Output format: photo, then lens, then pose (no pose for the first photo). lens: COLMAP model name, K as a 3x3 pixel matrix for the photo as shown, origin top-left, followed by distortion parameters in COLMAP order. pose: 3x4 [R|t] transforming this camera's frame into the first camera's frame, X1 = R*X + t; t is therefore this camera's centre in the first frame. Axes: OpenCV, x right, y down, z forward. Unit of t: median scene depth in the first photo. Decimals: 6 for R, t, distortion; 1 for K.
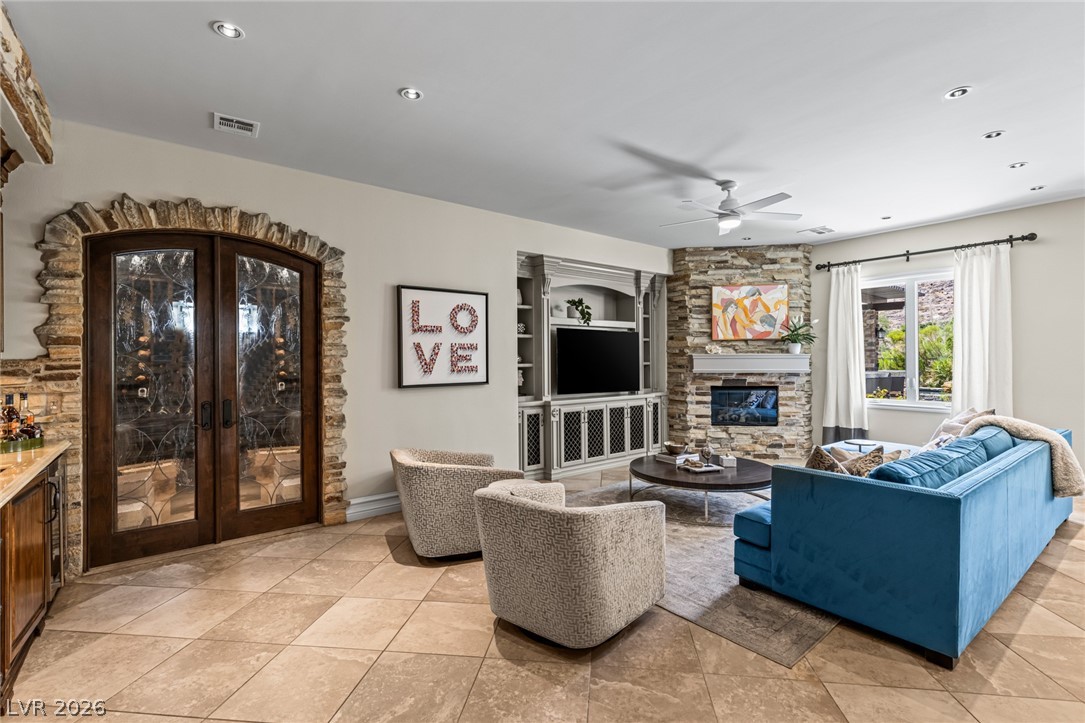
lens RADIAL K [[484.6, 0, 542.5], [0, 484.6, 361.5], [0, 0, 1]] dist [0.001293, -0.000482]
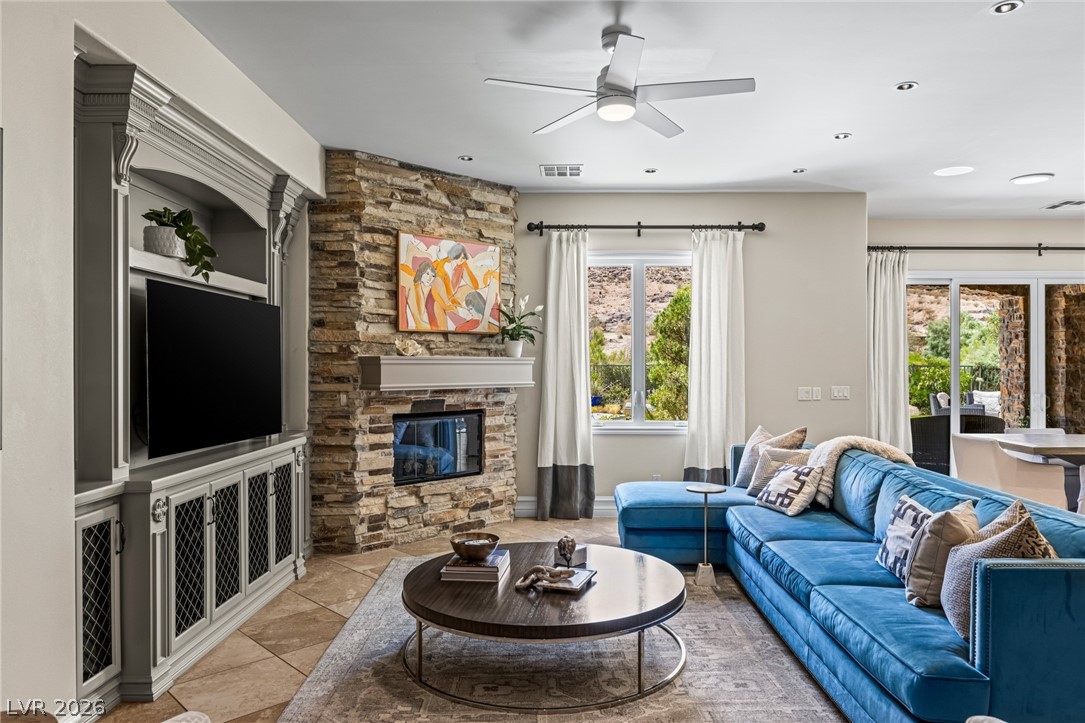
lens RADIAL K [[718.7, 0, 542.1], [0, 718.7, 367.2], [0, 0, 1]] dist [0.001200, -0.000755]
pose [[0.620360, 0.001981, 0.784315, -0.186381], [0.000497, 0.999996, -0.002919, -0.000249], [-0.784317, 0.002200, 0.620356, 0.371961]]
